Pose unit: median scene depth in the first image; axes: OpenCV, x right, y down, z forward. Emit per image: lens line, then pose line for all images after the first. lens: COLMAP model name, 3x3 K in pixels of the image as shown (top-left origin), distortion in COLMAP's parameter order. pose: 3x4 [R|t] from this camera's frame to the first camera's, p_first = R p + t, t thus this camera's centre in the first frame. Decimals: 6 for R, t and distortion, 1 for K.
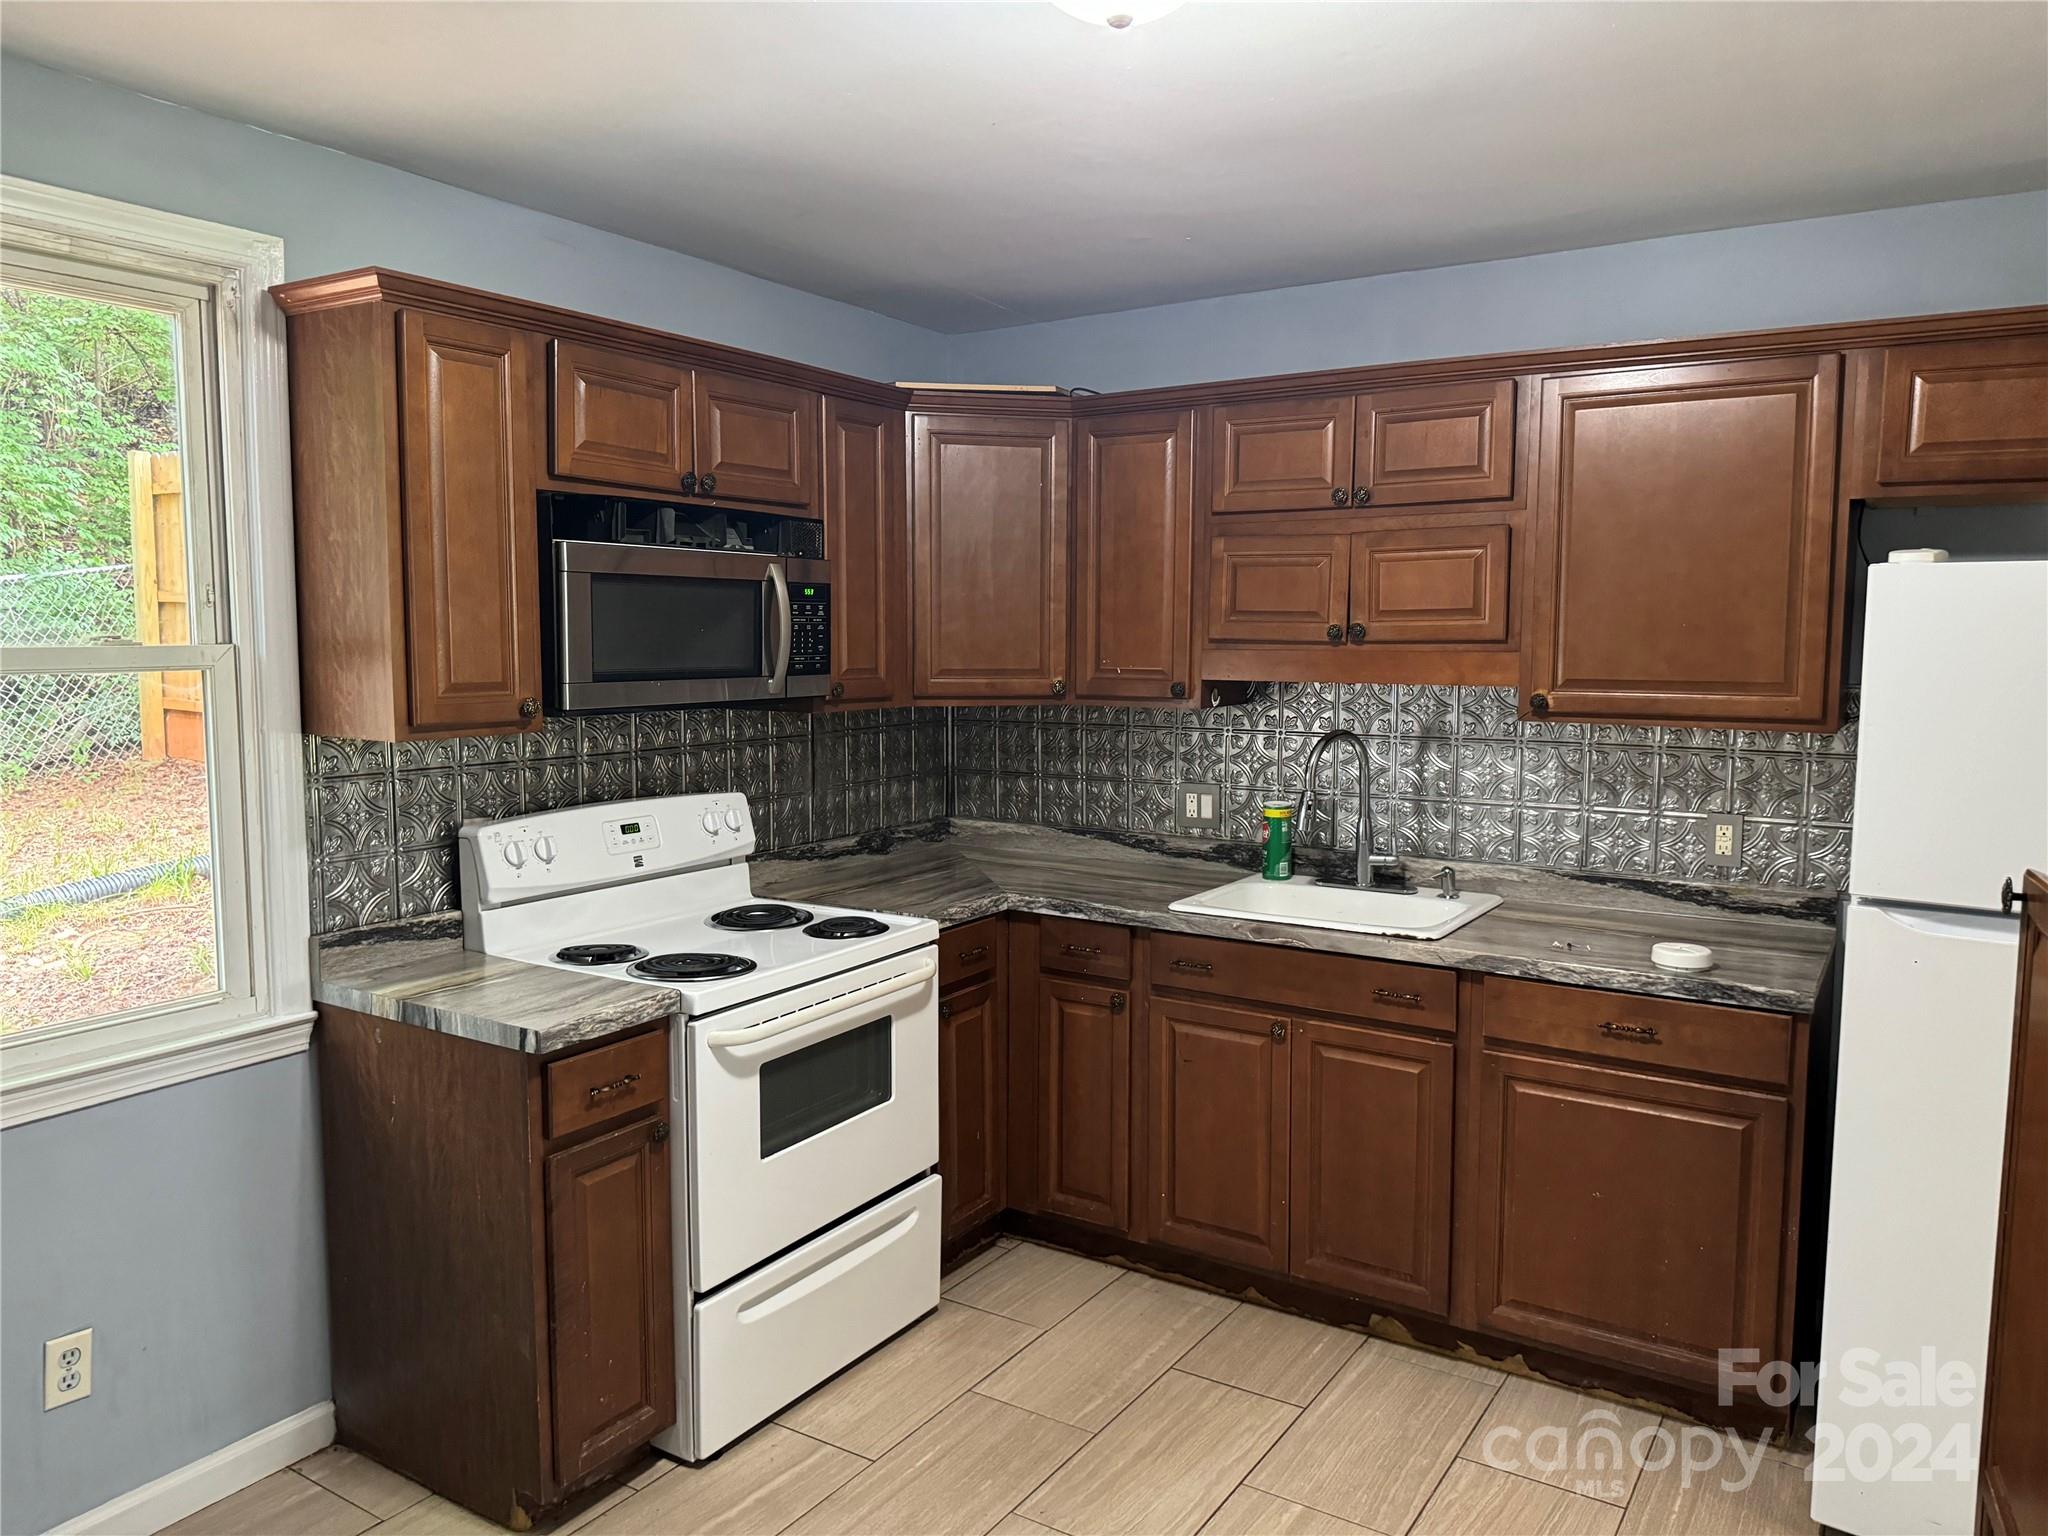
lens RADIAL K [[1454.6, 0, 1035.4], [0, 1454.6, 759.3], [0, 0, 1]] dist [0.036386, -0.037148]
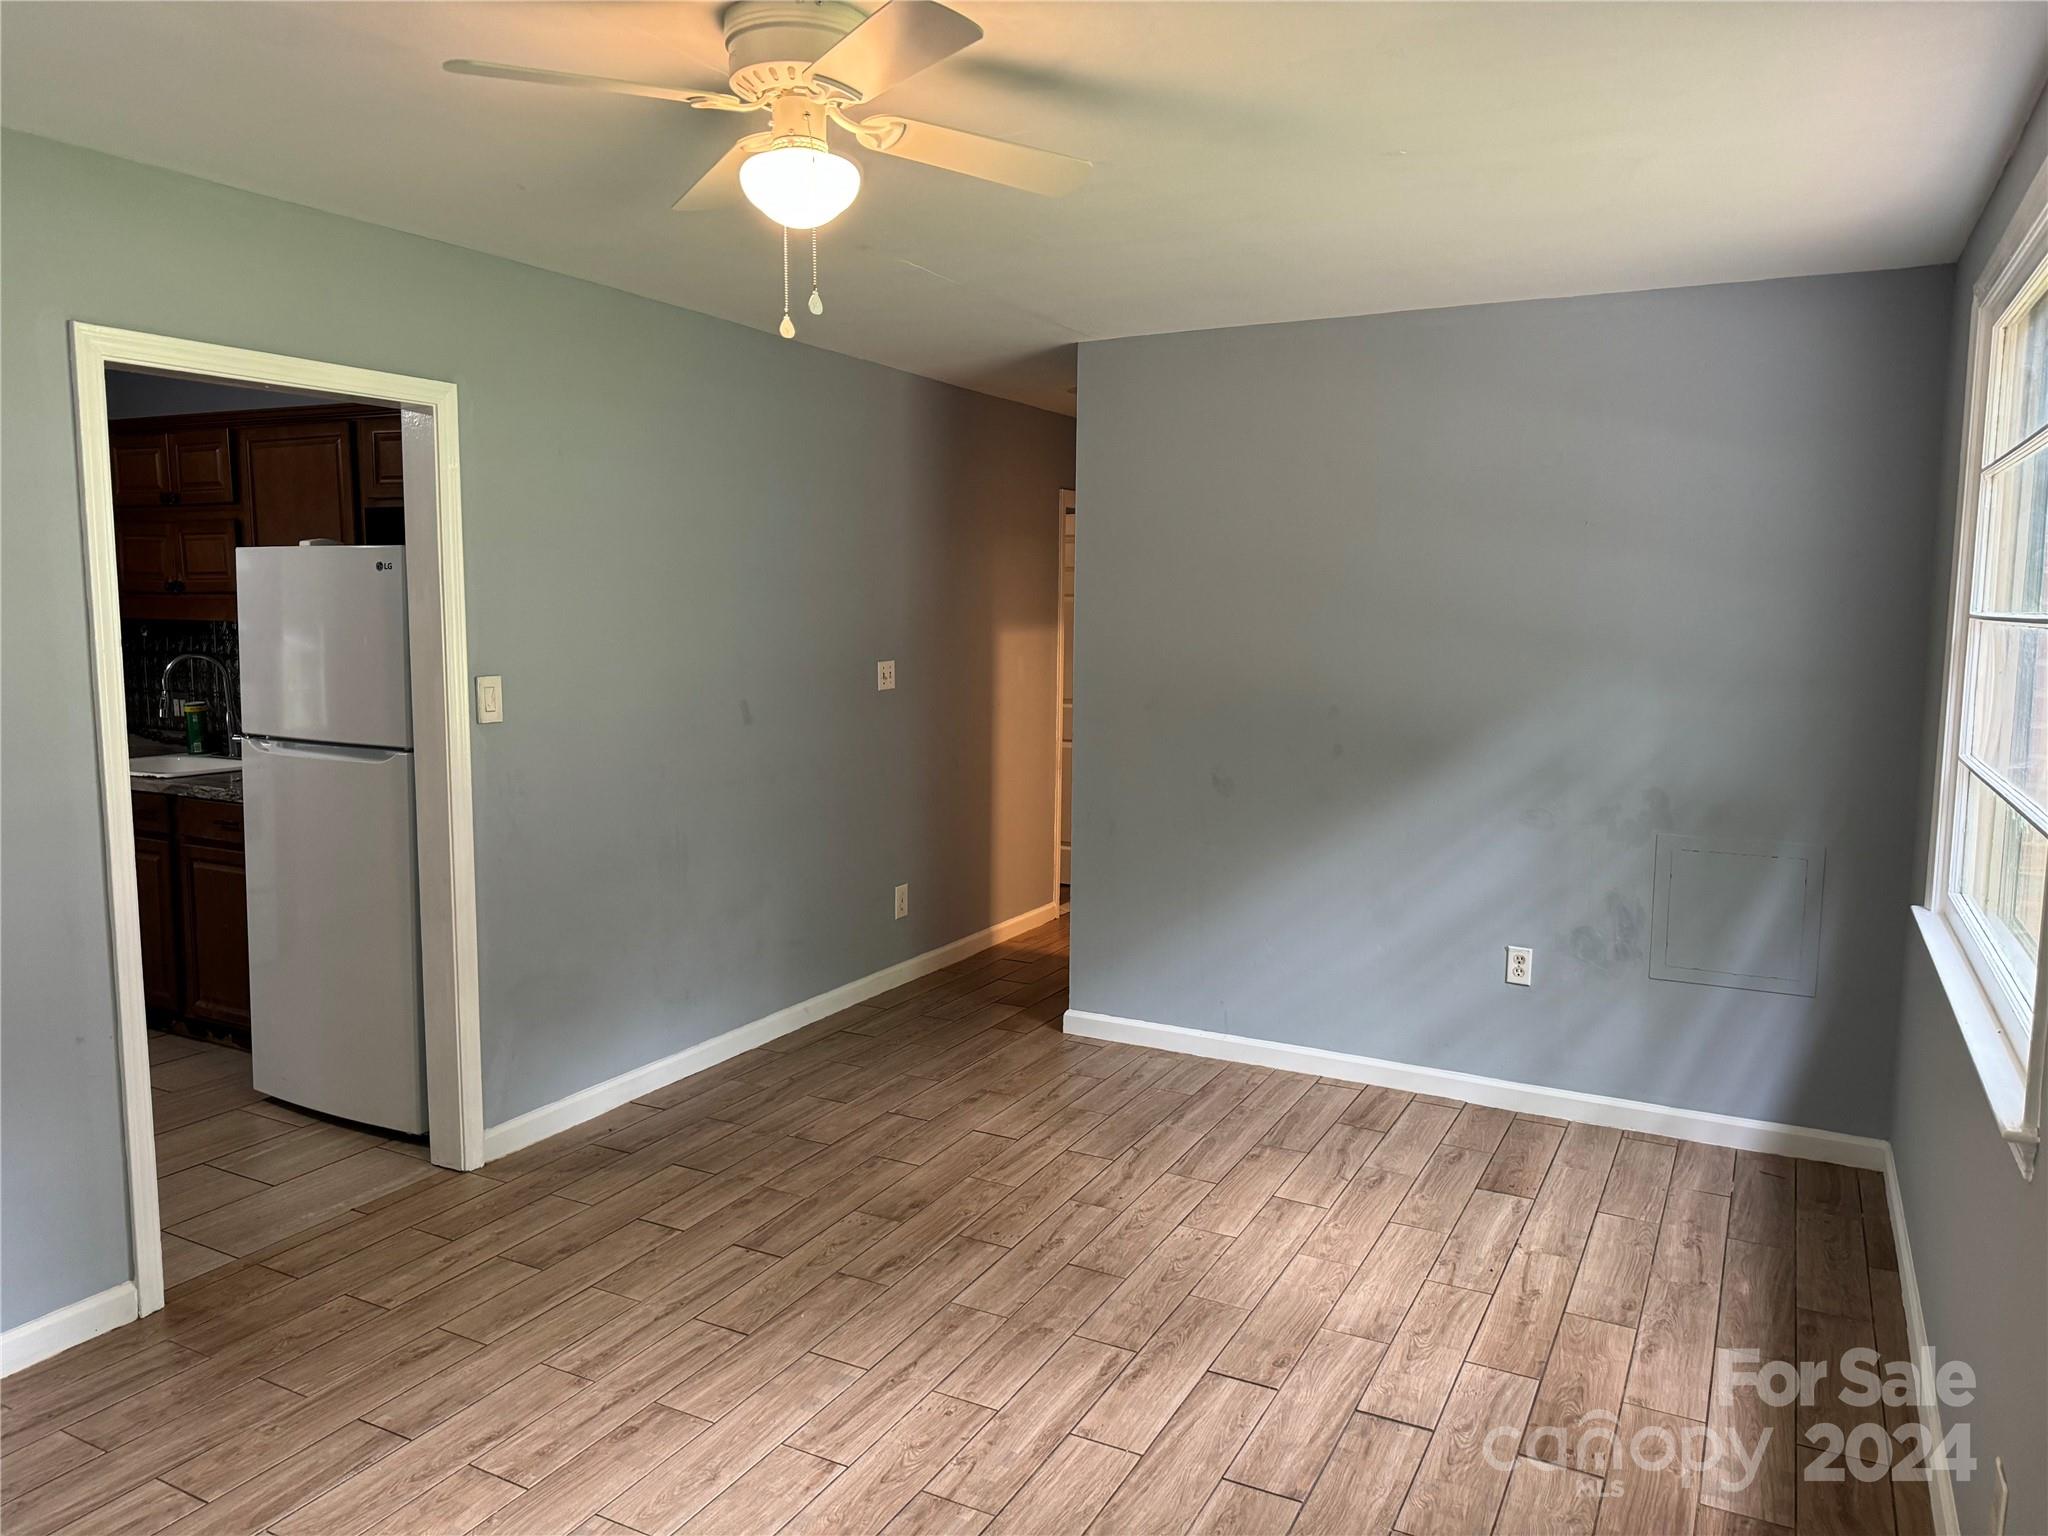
lens RADIAL K [[1454.6, 0, 1026.9], [0, 1454.6, 779.9], [0, 0, 1]] dist [0.036386, -0.037148]
pose [[0.996616, 0.001588, 0.082177, 1.013468], [-0.004270, 0.999464, 0.032472, 0.064245], [-0.082082, -0.032713, 0.996089, -0.641270]]
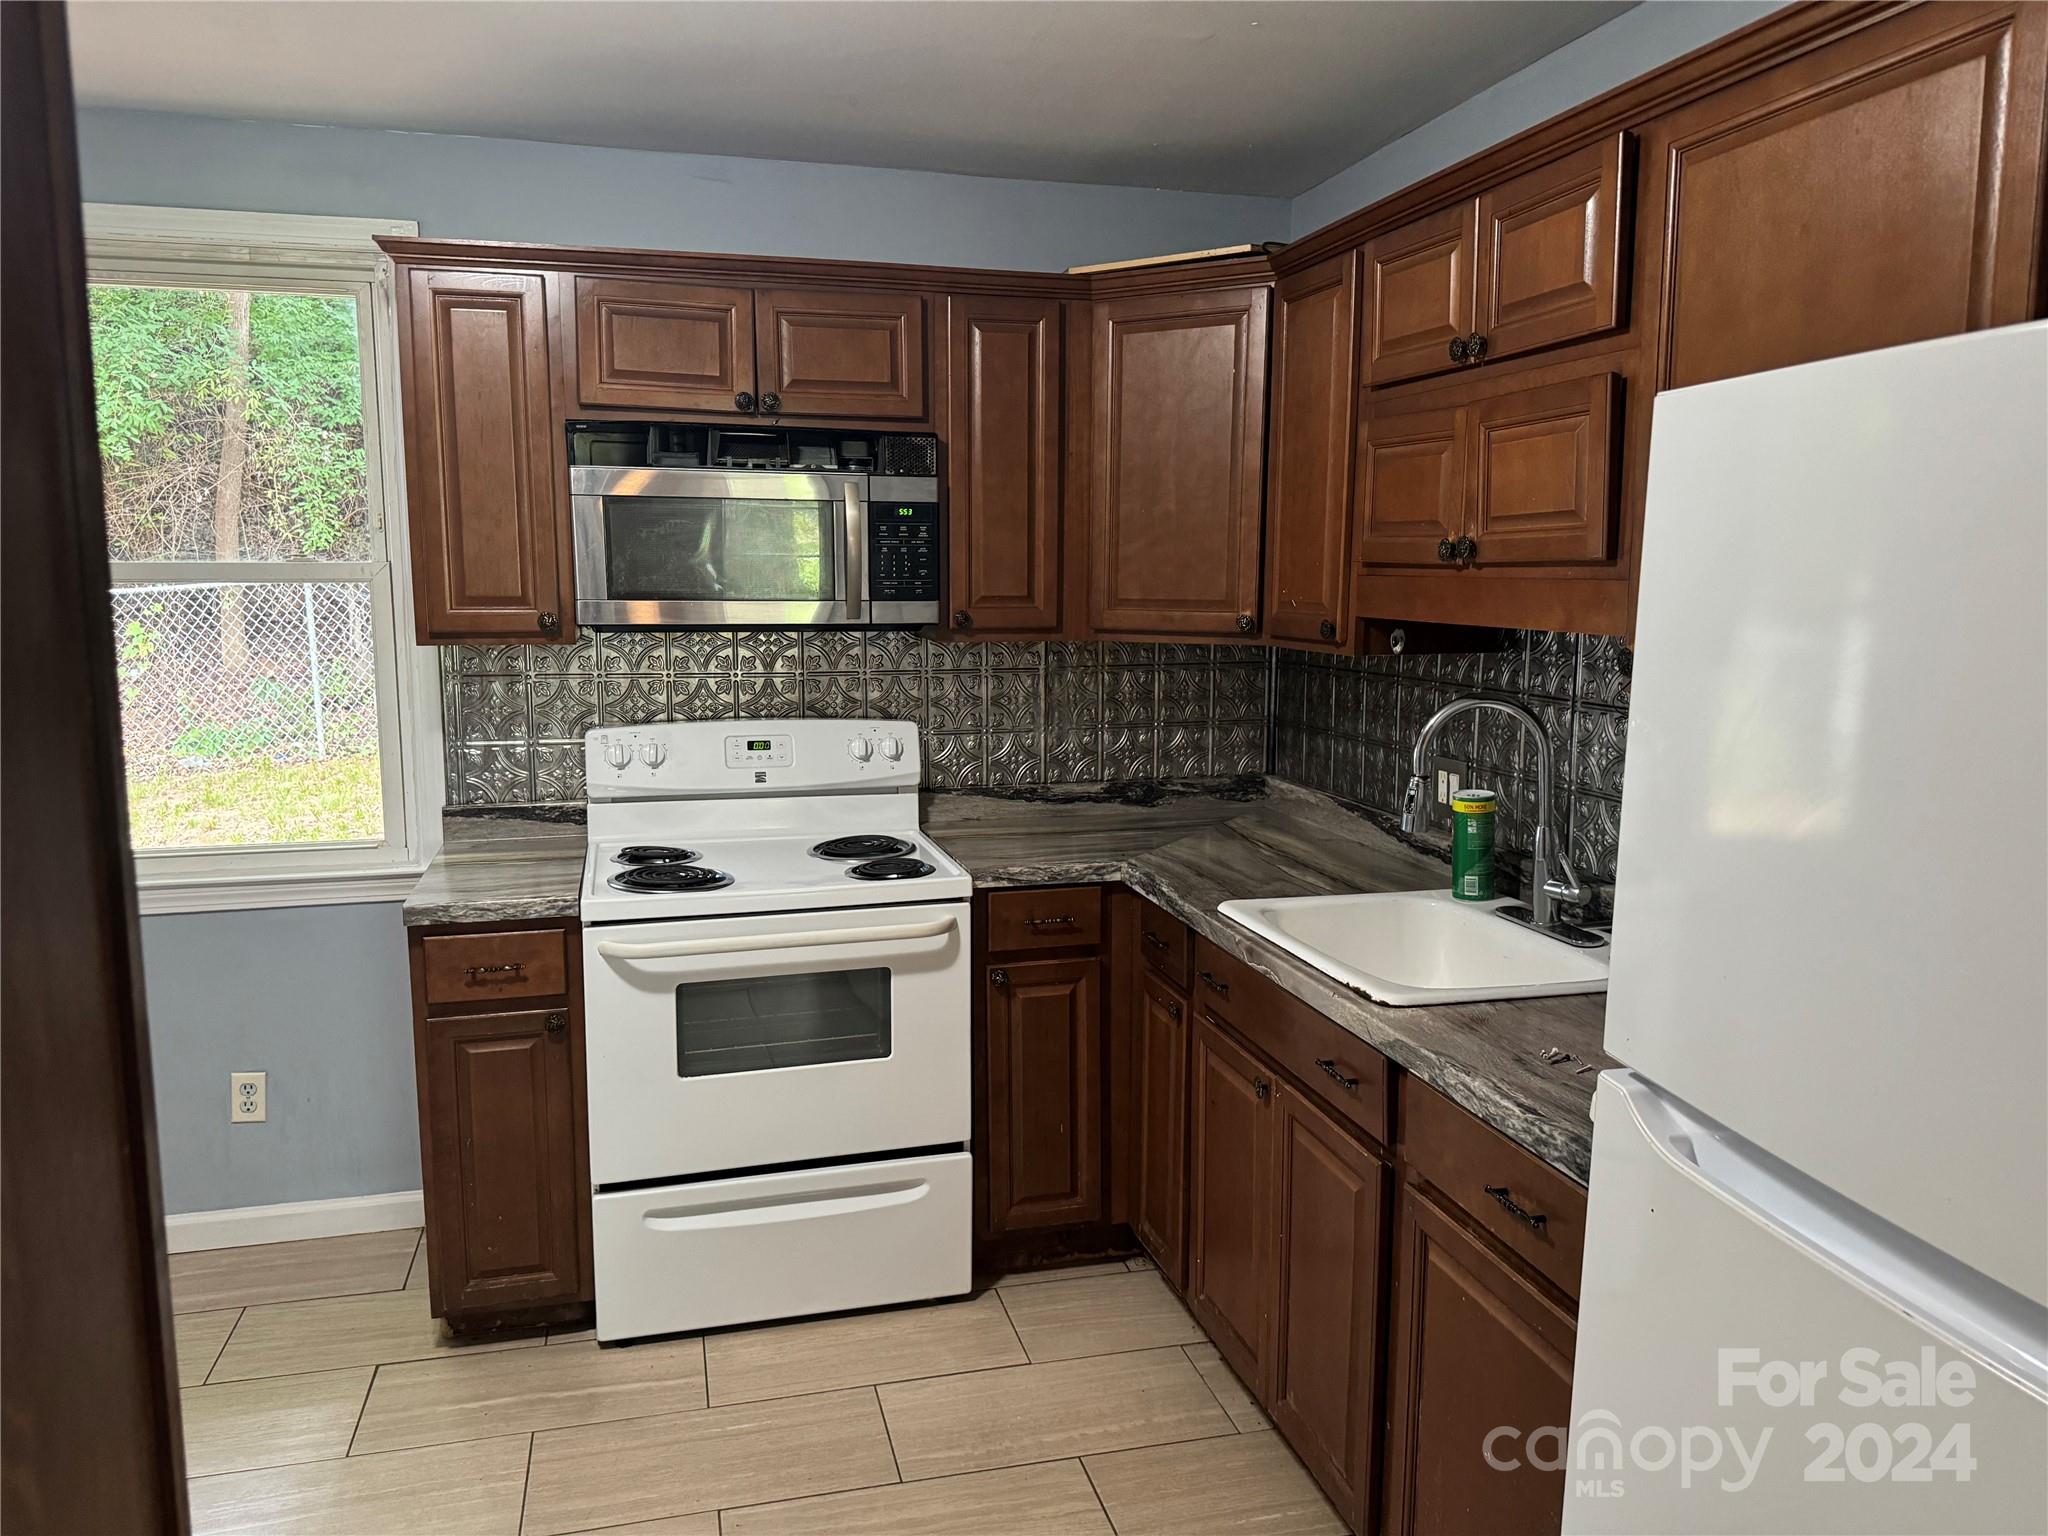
lens RADIAL K [[1454.6, 0, 1004.9], [0, 1454.6, 767.6], [0, 0, 1]] dist [0.036386, -0.037148]
pose [[0.730568, 0.094428, -0.676279, 0.549551], [-0.062375, 0.995480, 0.071616, -0.021841], [0.679985, -0.010138, 0.733156, 0.357600]]
